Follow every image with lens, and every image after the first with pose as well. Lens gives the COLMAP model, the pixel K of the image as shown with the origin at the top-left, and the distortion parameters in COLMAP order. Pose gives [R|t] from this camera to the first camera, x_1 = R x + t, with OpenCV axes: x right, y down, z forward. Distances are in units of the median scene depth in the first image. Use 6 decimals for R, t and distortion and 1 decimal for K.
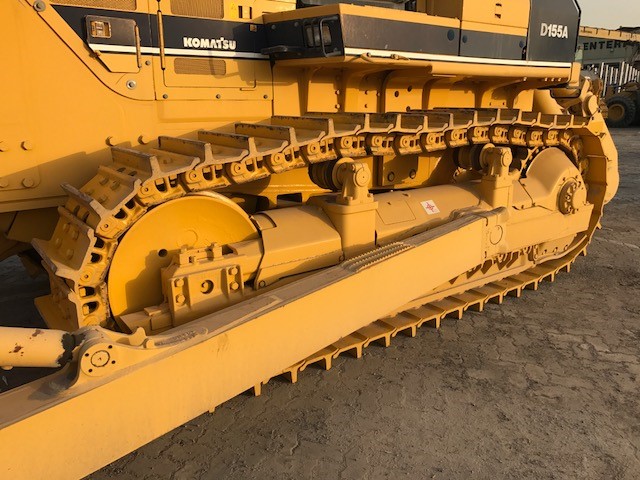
lens RADIAL K [[525.3, 0, 320.0], [0, 525.3, 240.0], [0, 0, 1]] dist [-0.000997, 0.001845]
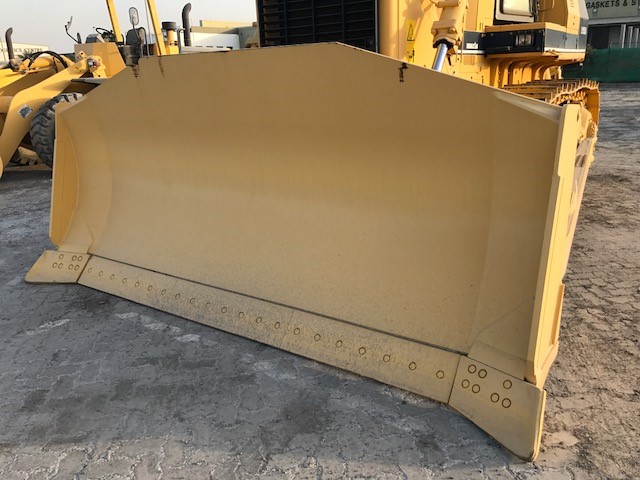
lens RADIAL K [[525.3, 0, 320.0], [0, 525.3, 240.0], [0, 0, 1]] dist [-0.000997, 0.001845]
pose [[0.941380, -0.133030, 0.310010, -0.938726], [0.118250, 0.990783, 0.066081, 0.052368], [-0.315943, -0.025549, 0.948434, -0.334132]]
